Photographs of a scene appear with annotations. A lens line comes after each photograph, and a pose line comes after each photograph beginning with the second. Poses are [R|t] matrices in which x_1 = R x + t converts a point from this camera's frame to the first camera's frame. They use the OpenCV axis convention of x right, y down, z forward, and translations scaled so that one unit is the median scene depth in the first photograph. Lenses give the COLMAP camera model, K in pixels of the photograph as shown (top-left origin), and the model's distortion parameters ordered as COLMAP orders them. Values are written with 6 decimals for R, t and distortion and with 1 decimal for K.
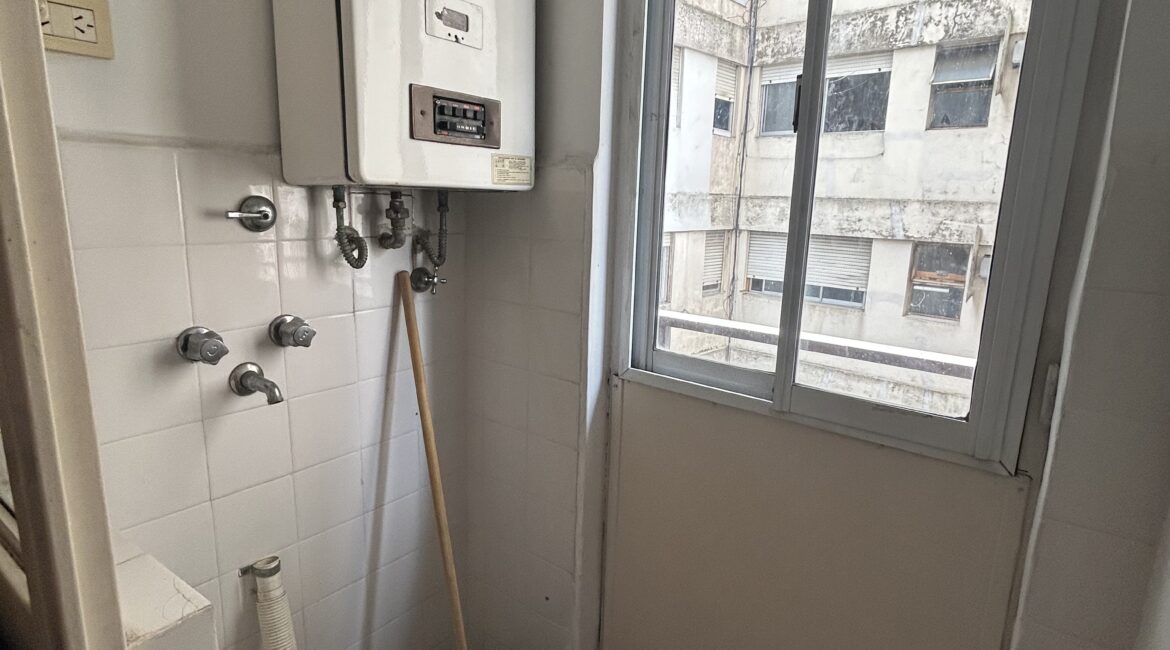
lens RADIAL K [[627.8, 0, 583.6], [0, 627.8, 325.7], [0, 0, 1]] dist [-0.004453, 0.000394]
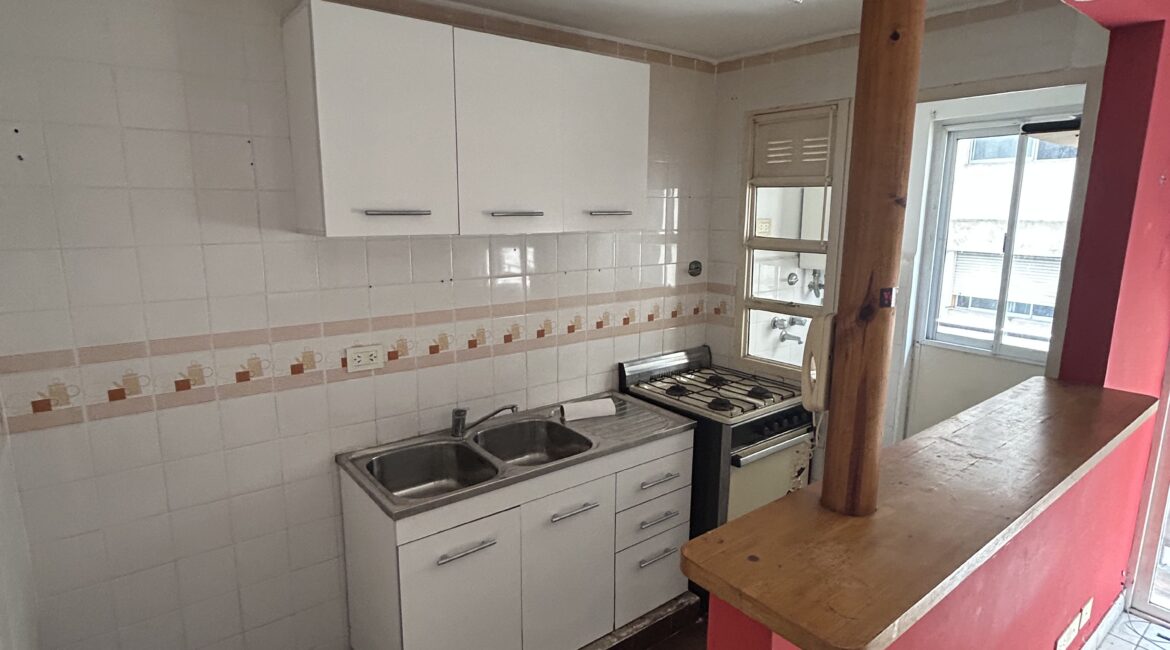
lens RADIAL K [[627.8, 0, 588.2], [0, 627.8, 325.6], [0, 0, 1]] dist [-0.004453, 0.000394]
pose [[0.966209, 0.025270, -0.256518, -0.546610], [-0.029901, 0.999452, -0.014166, 0.085030], [0.256020, 0.021358, 0.966436, -1.631585]]
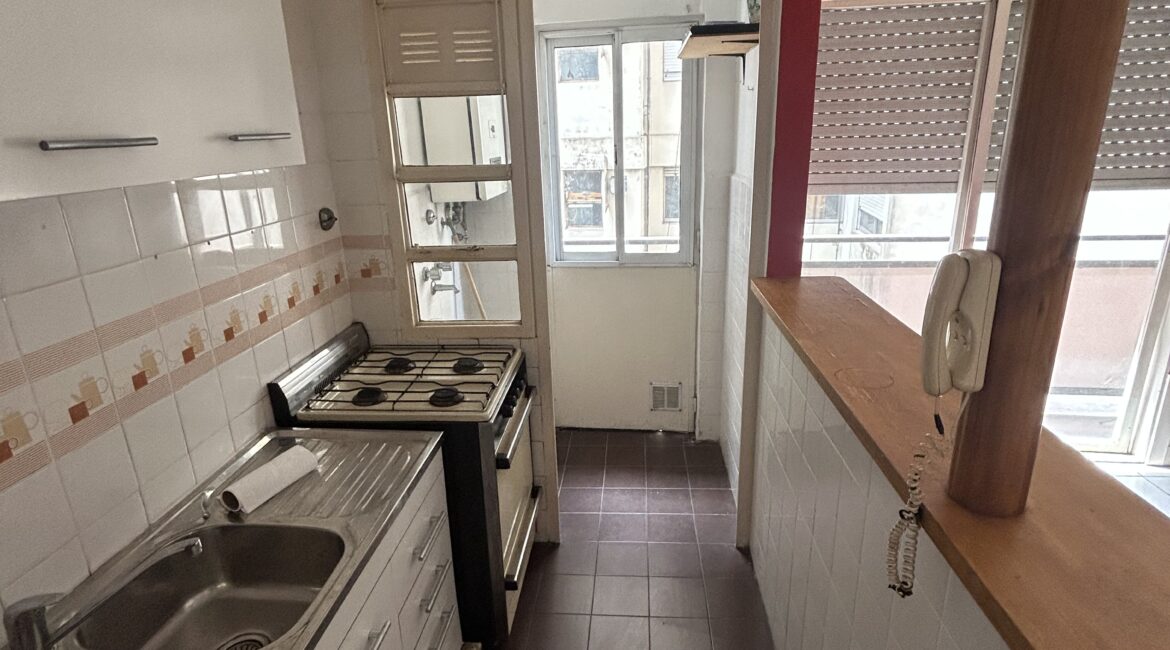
lens RADIAL K [[627.8, 0, 586.5], [0, 627.8, 325.5], [0, 0, 1]] dist [-0.004453, 0.000394]
pose [[0.841885, -0.214177, 0.495335, -1.024161], [0.162377, 0.975871, 0.145975, -0.022731], [-0.514648, -0.042463, 0.856349, -1.071969]]
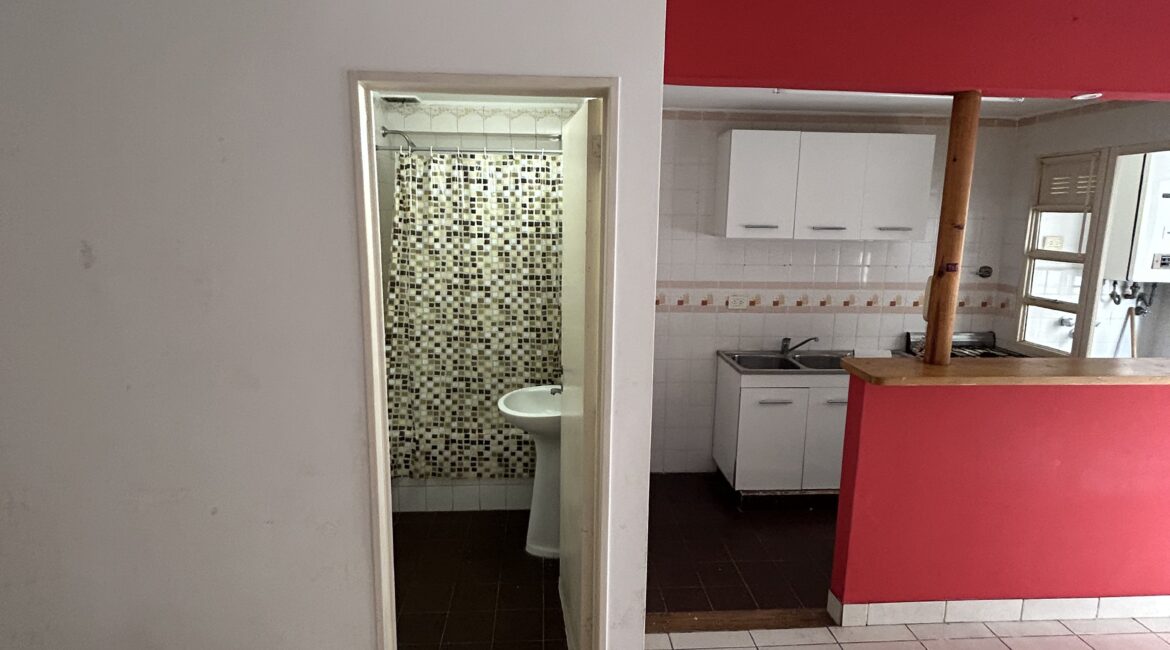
lens RADIAL K [[627.8, 0, 579.2], [0, 627.8, 320.3], [0, 0, 1]] dist [-0.004453, 0.000394]
pose [[0.638271, 0.109356, -0.762005, 0.277760], [-0.150144, 0.988533, 0.016102, 0.299830], [0.755028, 0.104133, 0.647371, -2.698272]]
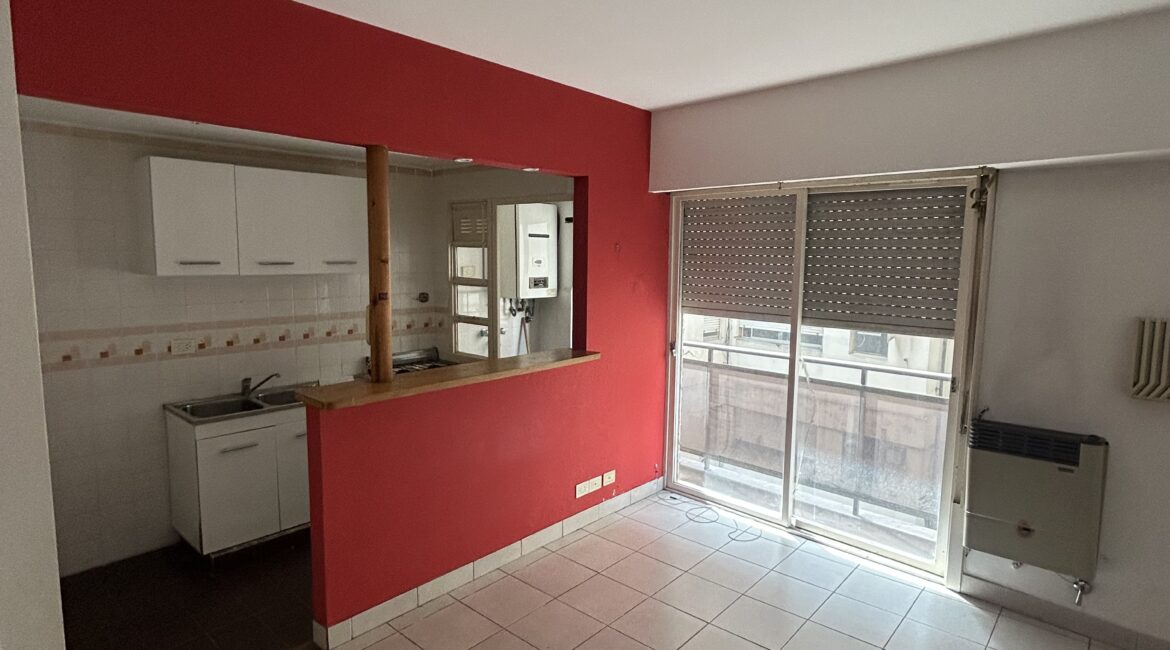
lens RADIAL K [[627.8, 0, 588.4], [0, 627.8, 323.8], [0, 0, 1]] dist [-0.004453, 0.000394]
pose [[0.996802, -0.007530, -0.079550, 0.404897], [0.000300, 0.995896, -0.090508, 0.295152], [0.079905, 0.090195, 0.992713, -2.728115]]
